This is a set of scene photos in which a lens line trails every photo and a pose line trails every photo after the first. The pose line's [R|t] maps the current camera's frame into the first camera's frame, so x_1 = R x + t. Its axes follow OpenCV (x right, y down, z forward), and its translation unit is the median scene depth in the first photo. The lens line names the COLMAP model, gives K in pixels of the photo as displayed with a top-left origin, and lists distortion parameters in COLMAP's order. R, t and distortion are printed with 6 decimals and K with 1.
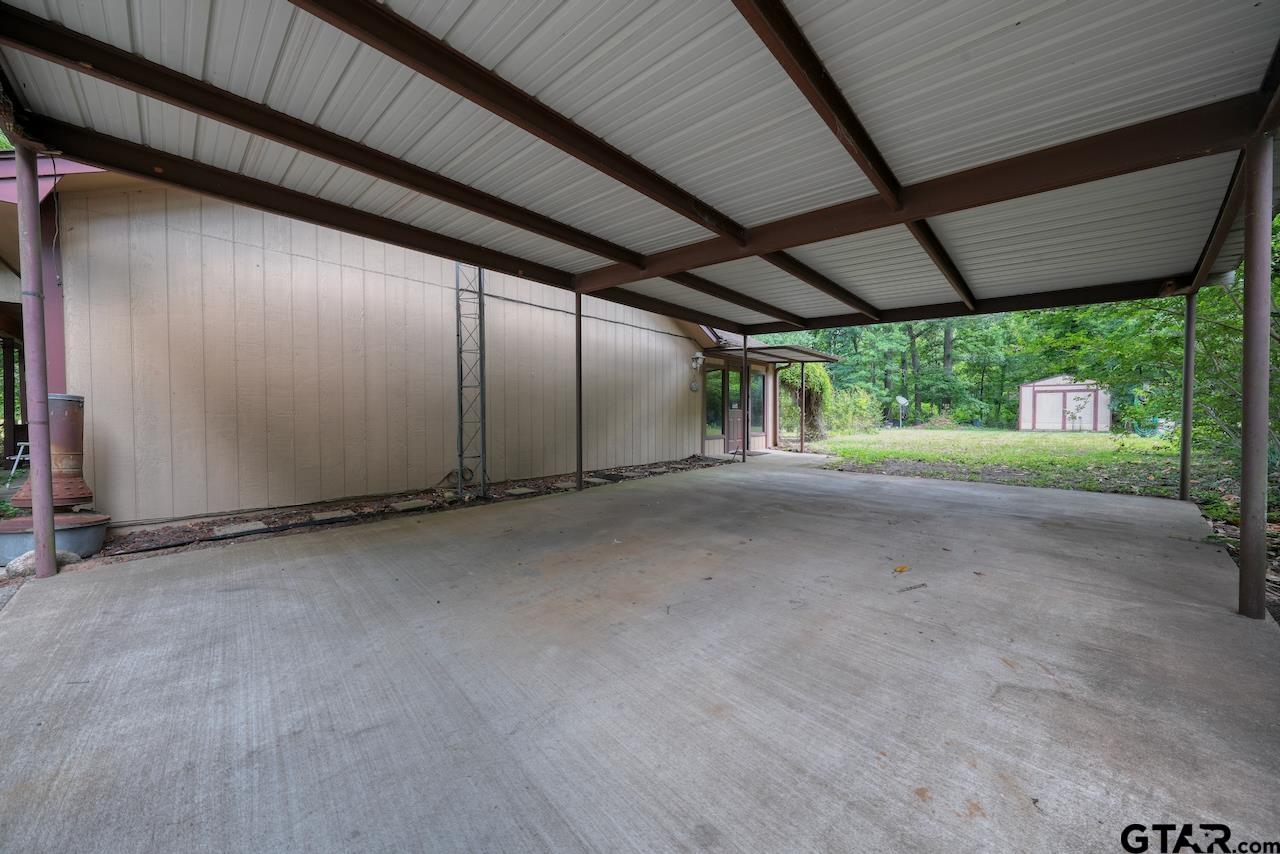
lens RADIAL K [[432.7, 0, 643.6], [0, 432.7, 423.7], [0, 0, 1]] dist [-0.005387, 0.001061]
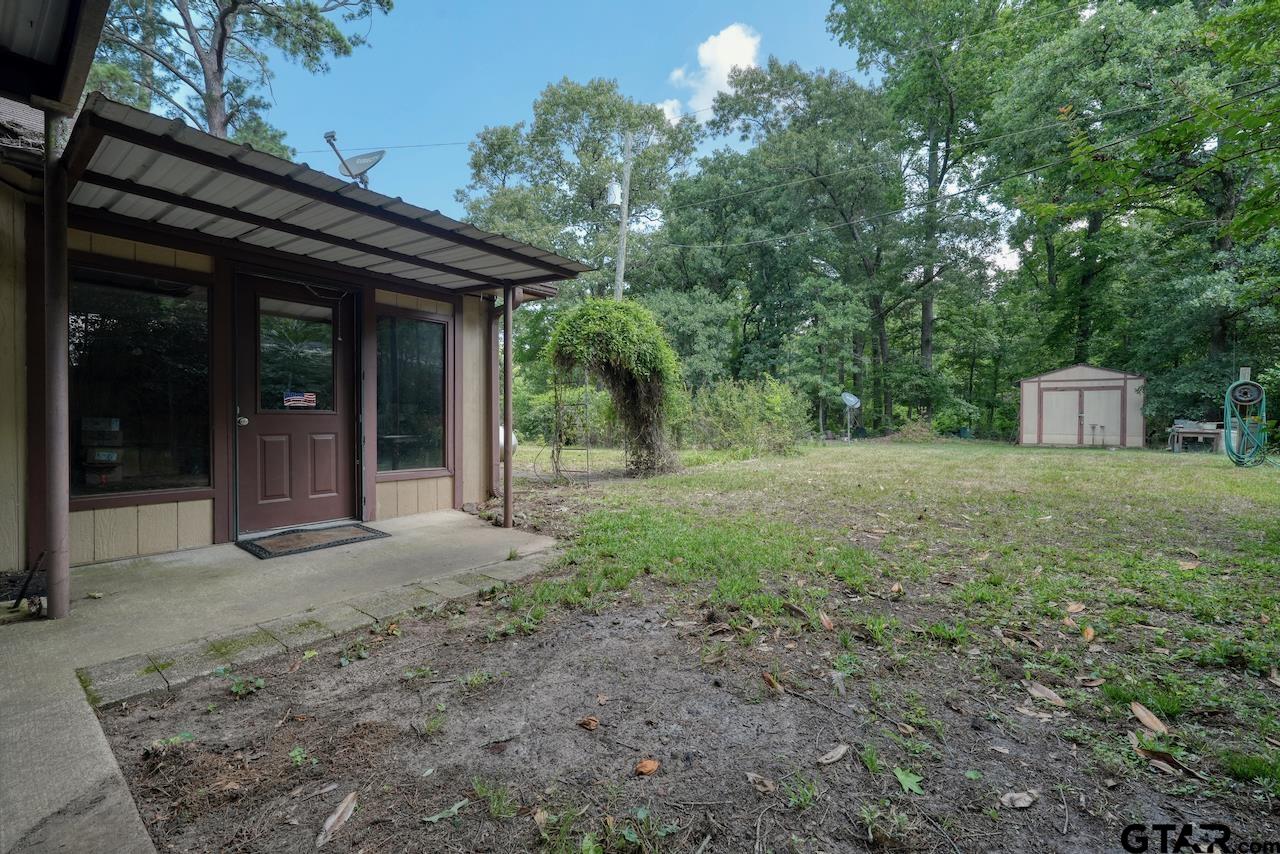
lens RADIAL K [[523.9, 0, 636.2], [0, 523.9, 421.2], [0, 0, 1]] dist [-0.004319, 0.001465]
pose [[0.995646, 0.003242, 0.093156, 0.150469], [-0.001561, 0.999835, -0.018120, -0.005454], [-0.093200, 0.017895, 0.995487, 0.187080]]
